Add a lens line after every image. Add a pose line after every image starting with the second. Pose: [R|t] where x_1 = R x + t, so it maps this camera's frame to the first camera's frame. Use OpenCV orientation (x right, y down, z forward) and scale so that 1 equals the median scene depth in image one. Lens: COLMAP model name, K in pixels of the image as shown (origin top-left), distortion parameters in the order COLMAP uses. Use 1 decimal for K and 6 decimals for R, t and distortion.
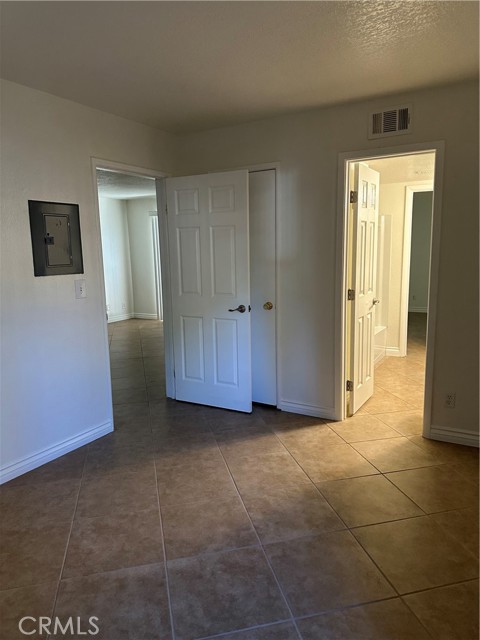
lens RADIAL K [[457.0, 0, 240.4], [0, 457.0, 320.3], [0, 0, 1]] dist [-0.004406, -0.007539]
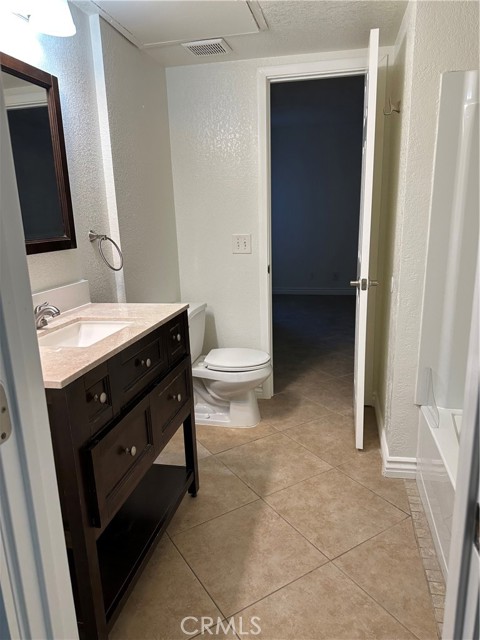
lens RADIAL K [[457.0, 0, 238.5], [0, 457.0, 319.3], [0, 0, 1]] dist [-0.004406, -0.007539]
pose [[-0.948503, 0.116281, -0.294652, 0.582983], [-0.009523, 0.919298, 0.393448, -0.214307], [0.316623, 0.375992, -0.870850, 1.394385]]
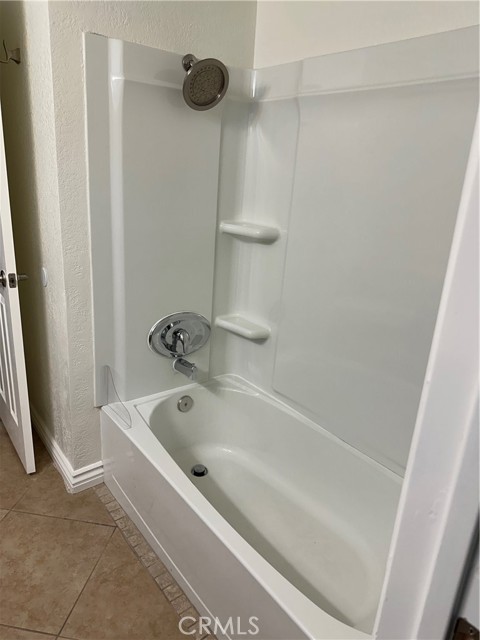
lens RADIAL K [[457.0, 0, 240.4], [0, 457.0, 314.4], [0, 0, 1]] dist [-0.004406, -0.007539]
pose [[-0.371287, 0.270850, -0.888136, 0.589259], [-0.209877, 0.907274, 0.364426, -0.214128], [0.904488, 0.321706, -0.280014, 1.283681]]
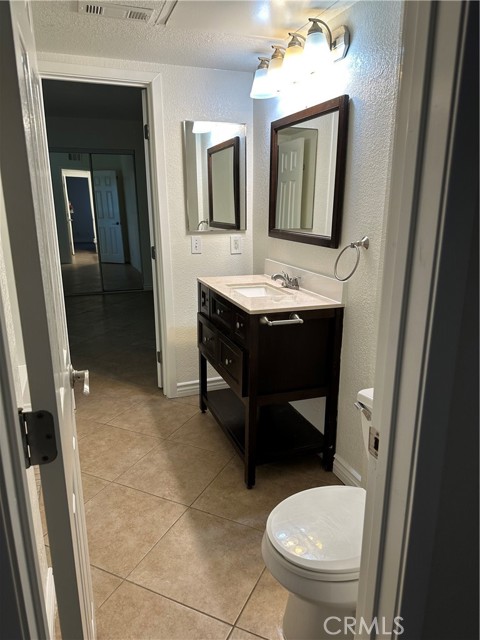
lens RADIAL K [[457.0, 0, 236.8], [0, 457.0, 322.0], [0, 0, 1]] dist [-0.004406, -0.007539]
pose [[0.642078, -0.187762, 0.743291, 0.141354], [0.109619, 0.982067, 0.153387, -0.109671], [-0.758762, -0.017008, 0.651146, 0.689919]]
